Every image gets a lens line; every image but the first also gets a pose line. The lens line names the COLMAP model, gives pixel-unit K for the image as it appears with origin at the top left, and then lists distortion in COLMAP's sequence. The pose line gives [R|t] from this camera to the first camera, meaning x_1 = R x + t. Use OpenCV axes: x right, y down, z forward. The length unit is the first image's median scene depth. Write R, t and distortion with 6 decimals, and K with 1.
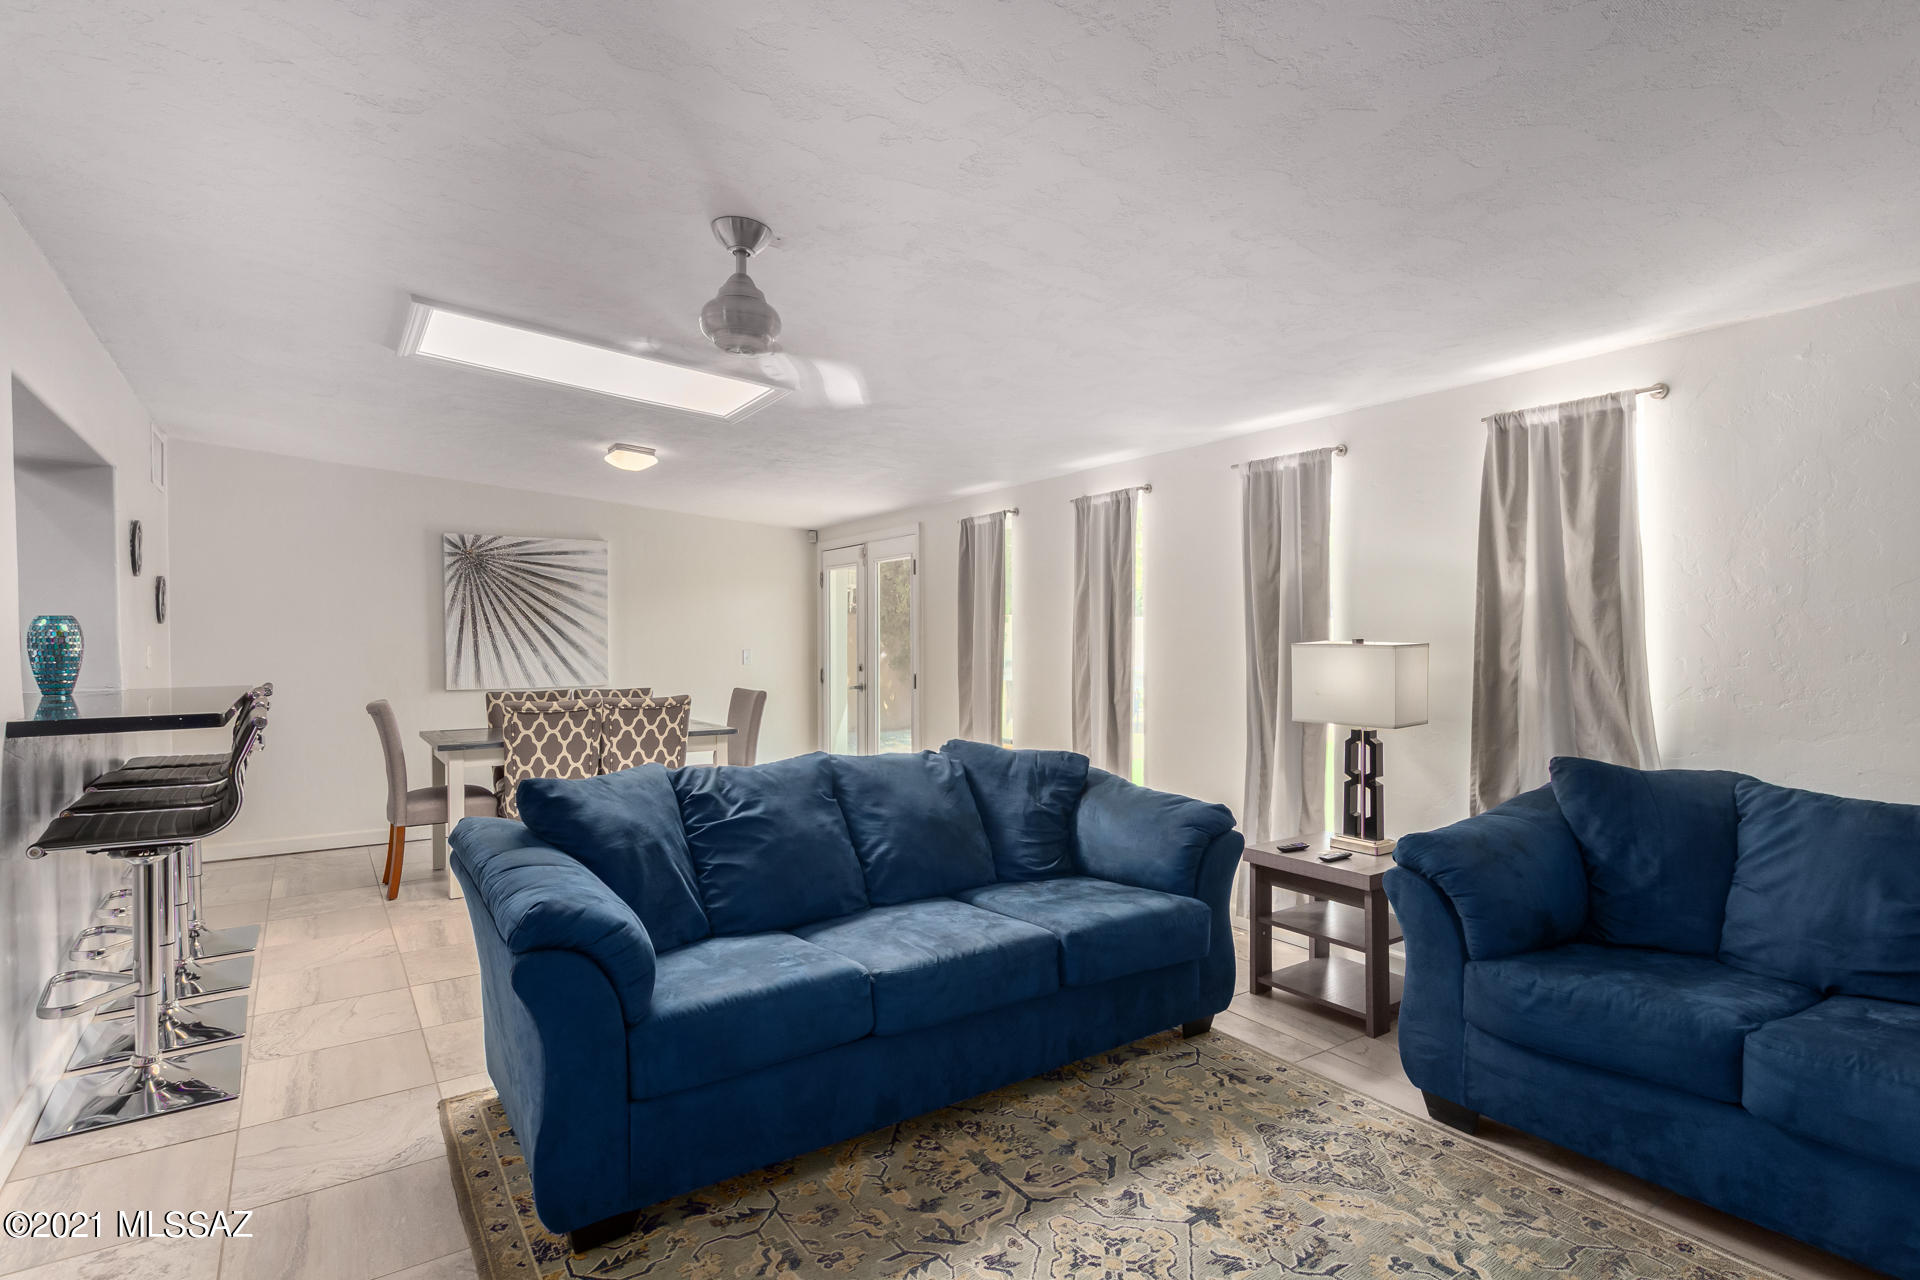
lens RADIAL K [[936.8, 0, 995.1], [0, 936.8, 660.0], [0, 0, 1]] dist [0.010558, -0.002583]
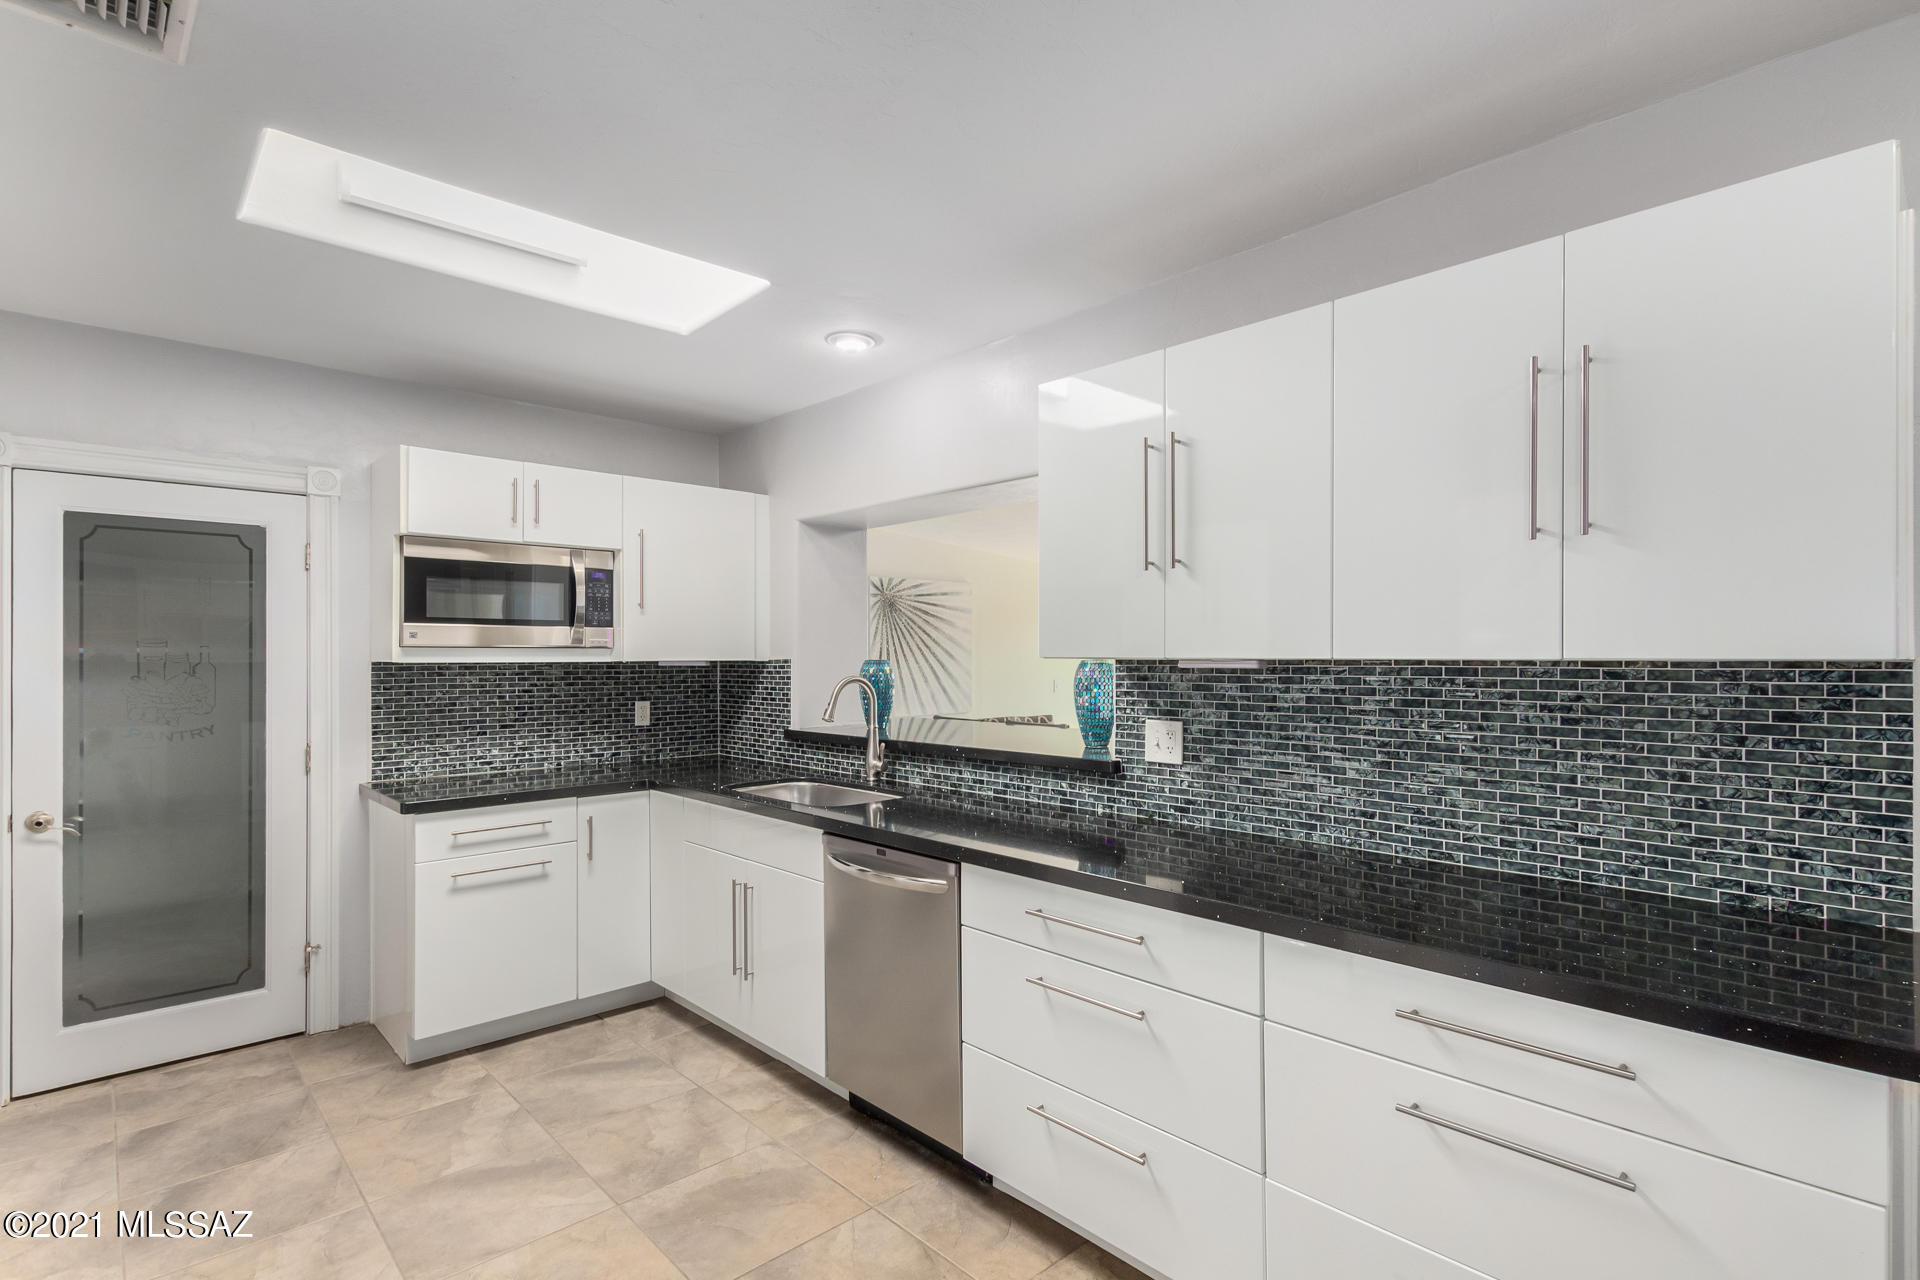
lens RADIAL K [[936.8, 0, 977.5], [0, 936.8, 648.6], [0, 0, 1]] dist [0.010558, -0.002583]
pose [[0.988939, 0.002311, 0.148306, -1.195070], [0.002373, 0.999504, -0.031401, -0.030981], [-0.148305, 0.031406, 0.988443, -0.180216]]
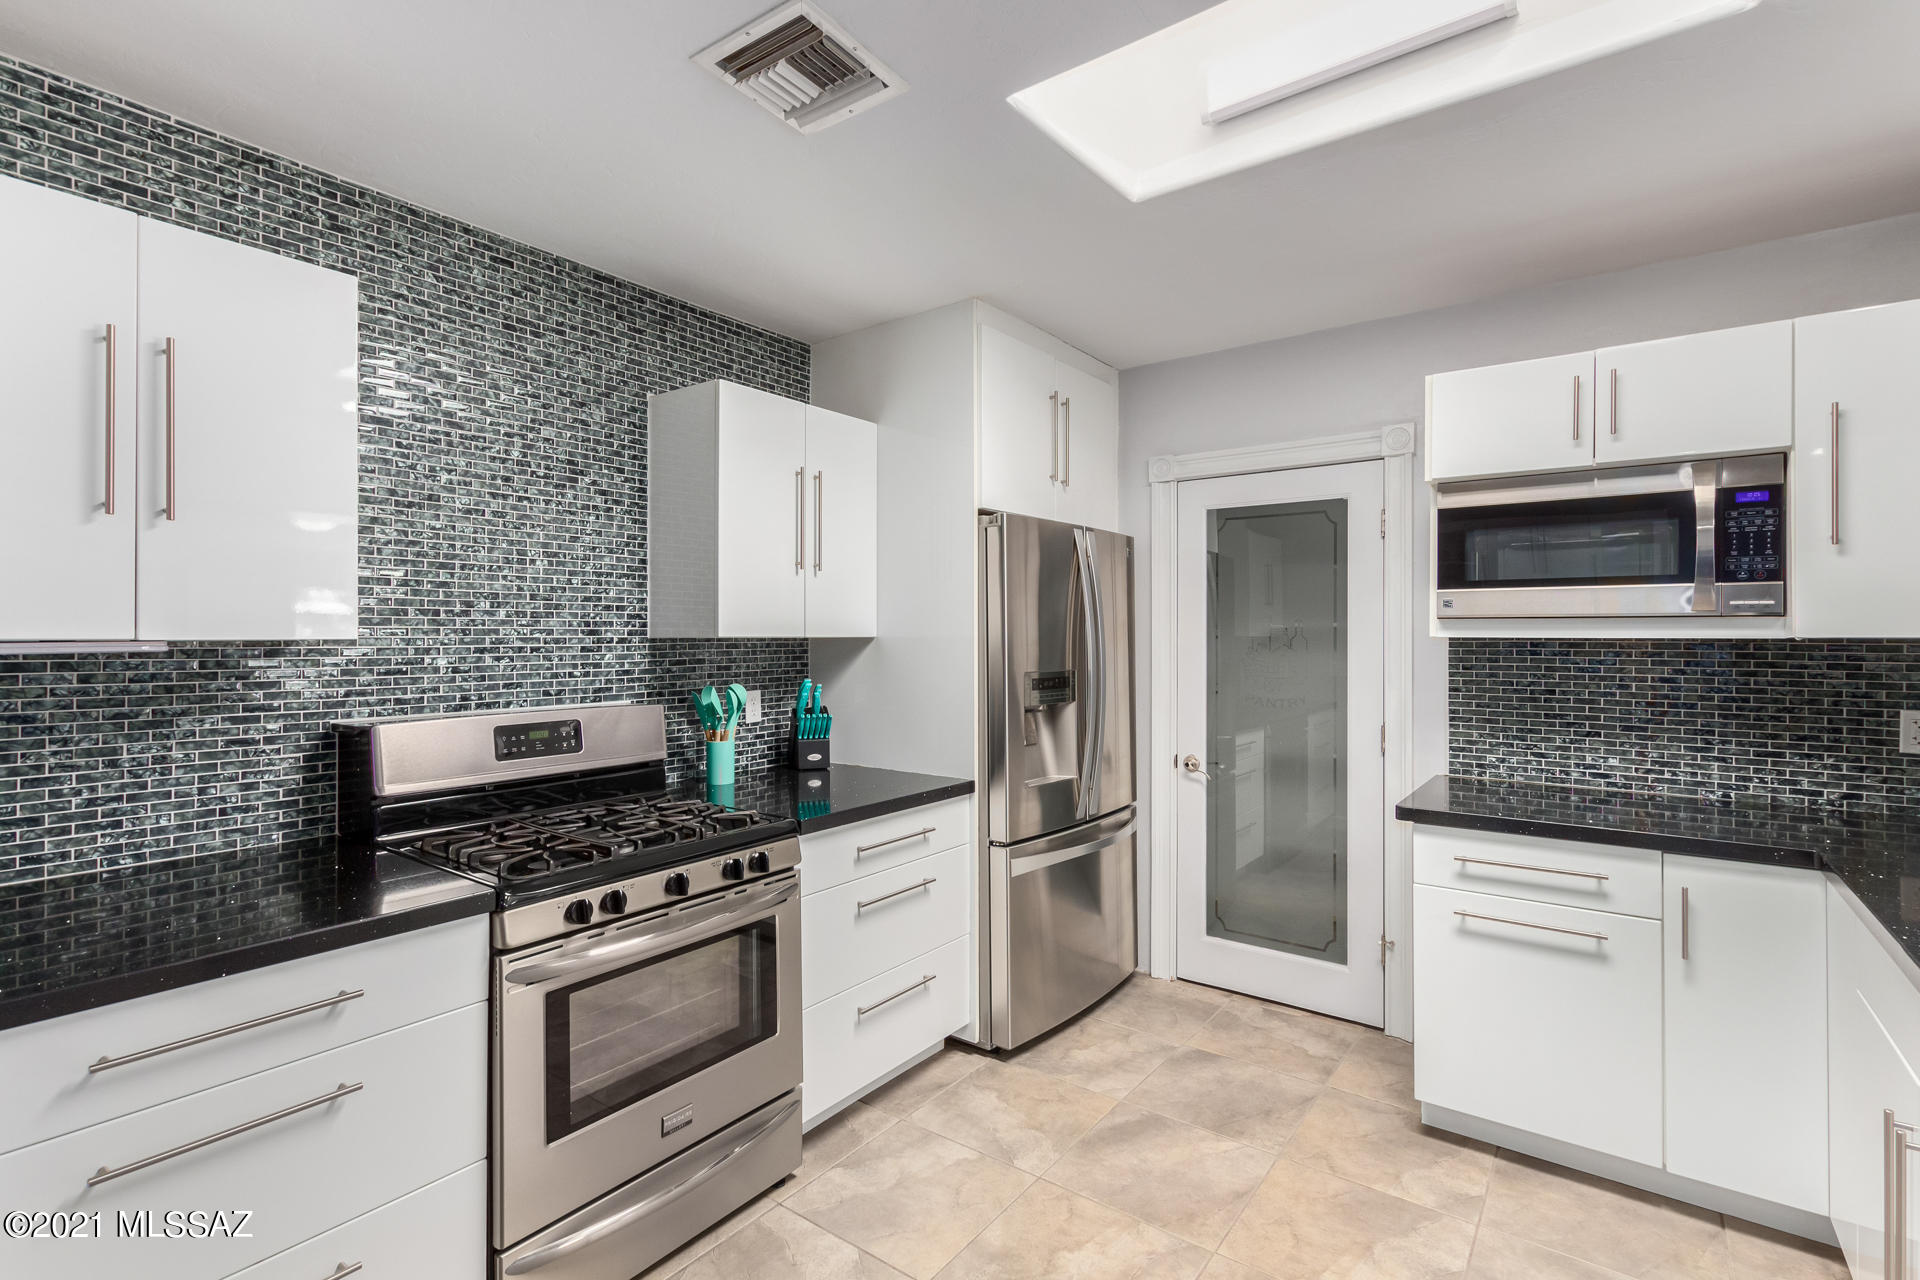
lens RADIAL K [[879.4, 0, 952.2], [0, 879.4, 630.9], [0, 0, 1]] dist [0.005665, -0.002315]
pose [[0.309749, 0.001699, -0.950817, -1.034452], [-0.025110, 0.999664, -0.006394, -0.039091], [0.950487, 0.025856, 0.309688, 0.278200]]
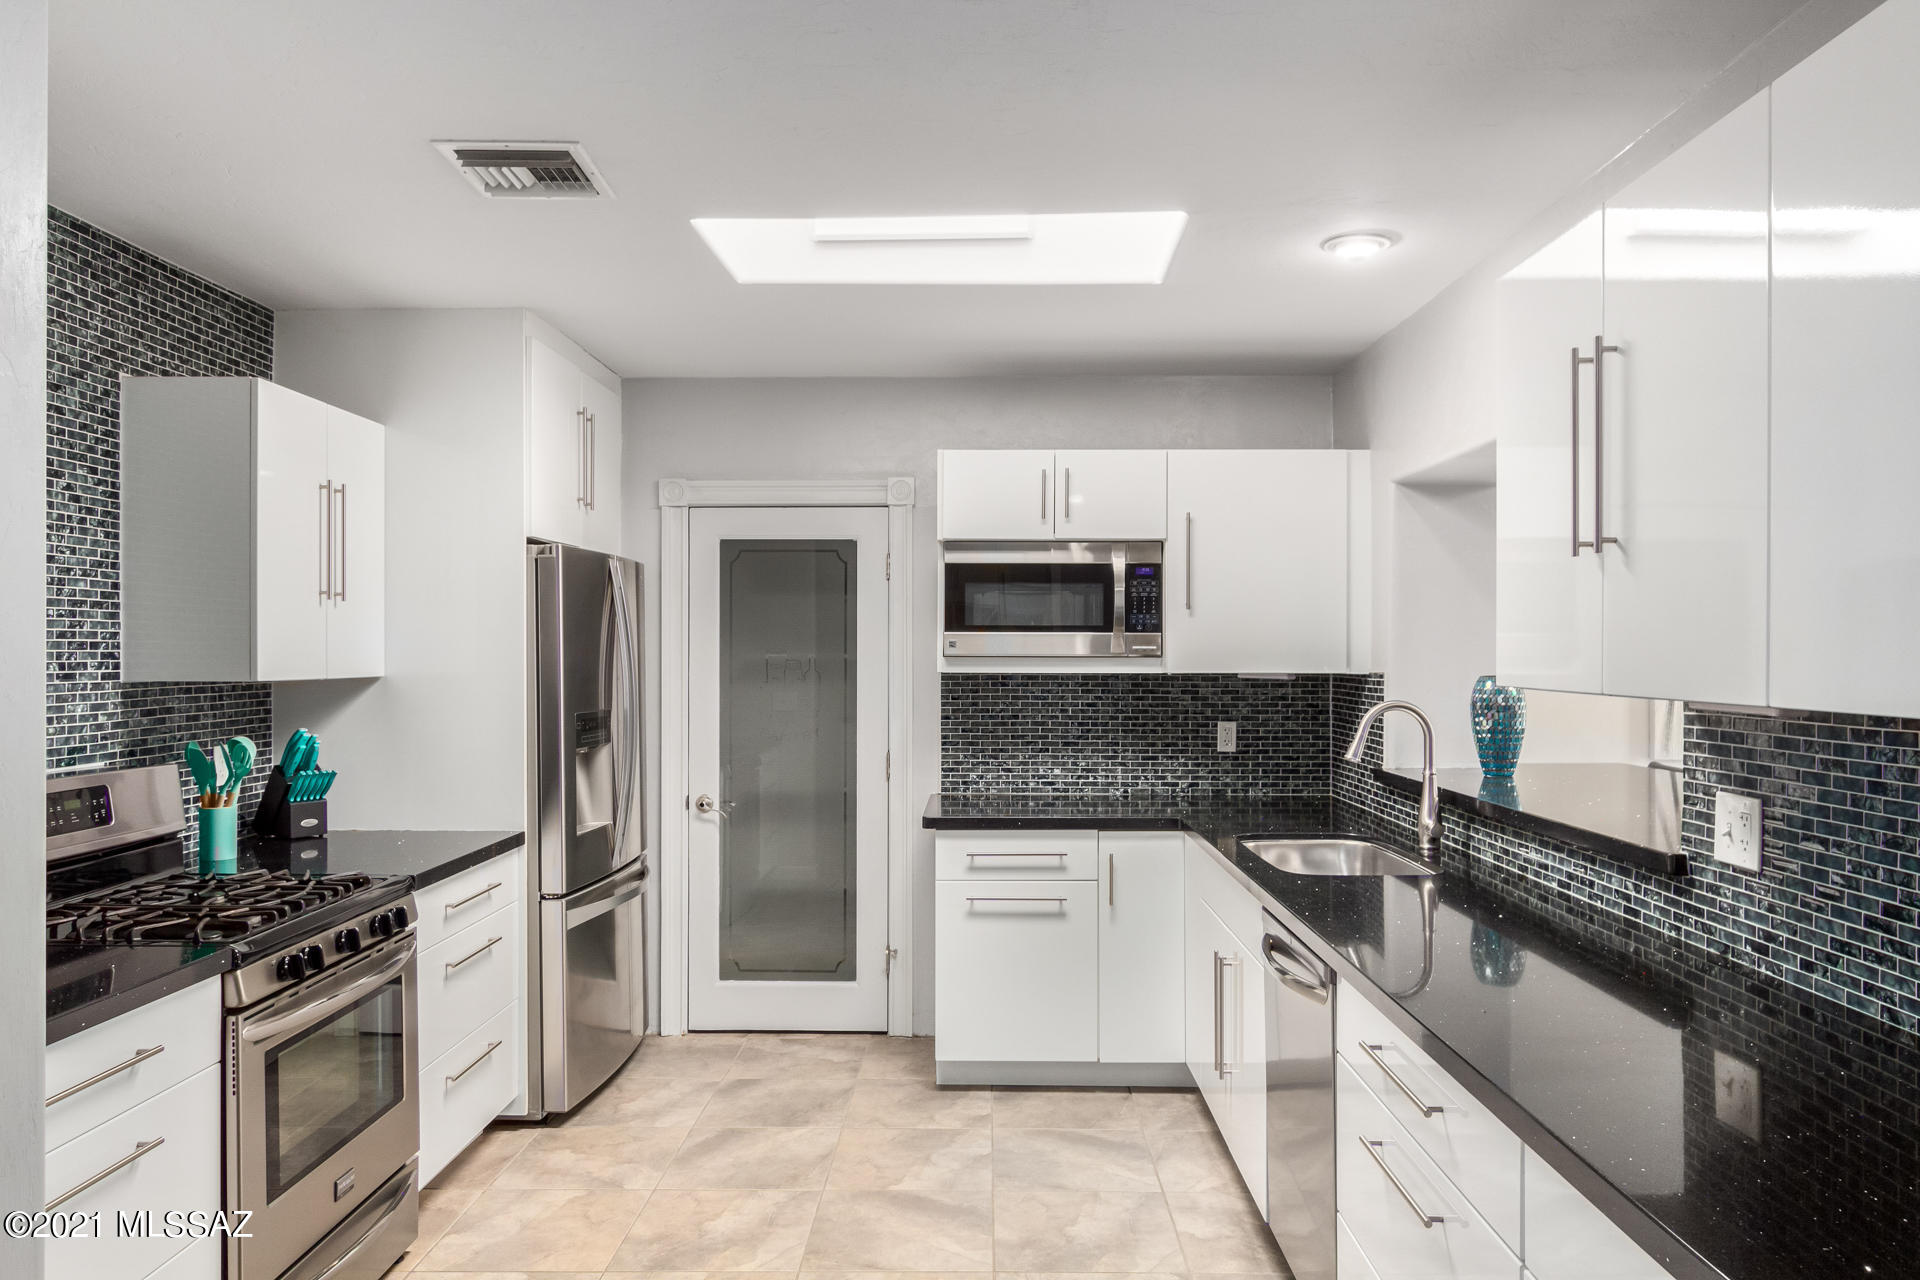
lens RADIAL K [[1308.8, 0, 949.7], [0, 1308.8, 647.3], [0, 0, 1]] dist [0.001149, 0.001945]
pose [[0.806643, 0.003750, -0.591027, -0.826028], [-0.018730, 0.999640, -0.019220, -0.050313], [0.590742, 0.026574, 0.806423, -0.187840]]
